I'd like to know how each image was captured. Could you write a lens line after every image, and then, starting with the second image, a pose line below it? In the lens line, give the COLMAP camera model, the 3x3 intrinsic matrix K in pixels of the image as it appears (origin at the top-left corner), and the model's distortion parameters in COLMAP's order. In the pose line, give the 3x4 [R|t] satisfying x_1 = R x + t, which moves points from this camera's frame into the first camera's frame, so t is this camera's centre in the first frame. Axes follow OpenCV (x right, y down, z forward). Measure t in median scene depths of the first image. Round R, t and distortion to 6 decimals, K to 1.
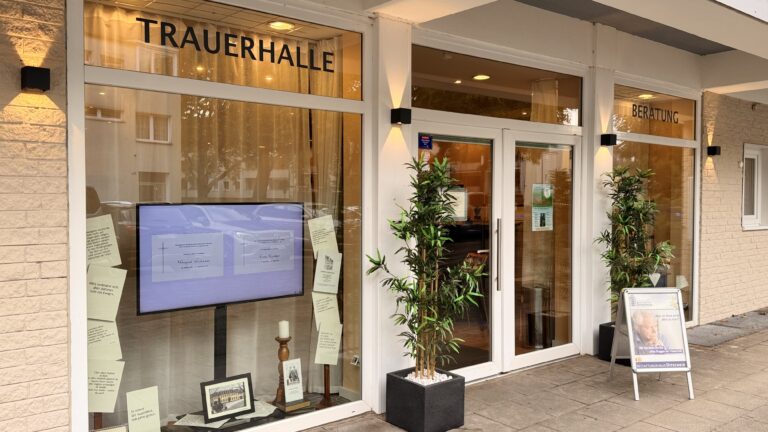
lens RADIAL K [[658.7, 0, 384.0], [0, 658.7, 216.0], [0, 0, 1]] dist [-0.000412, -0.009409]
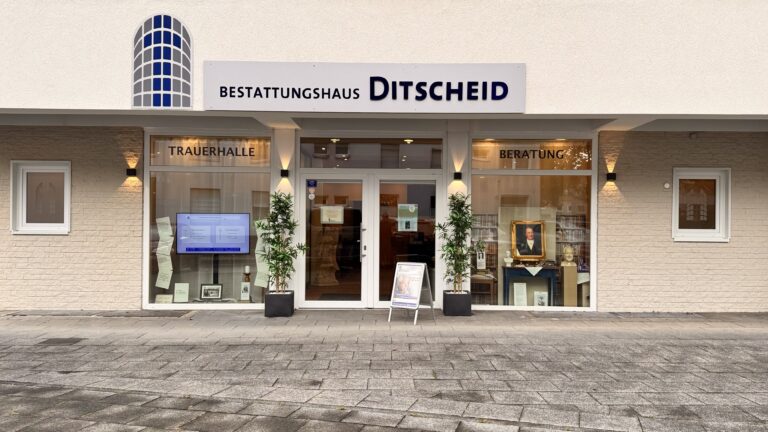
lens RADIAL K [[658.7, 0, 384.0], [0, 658.7, 216.0], [0, 0, 1]] dist [-0.000412, -0.009409]
pose [[0.779429, 0.000283, -0.626491, 1.724208], [-0.023204, 0.999327, -0.028417, 0.045066], [0.626061, 0.036686, 0.778911, -0.499127]]
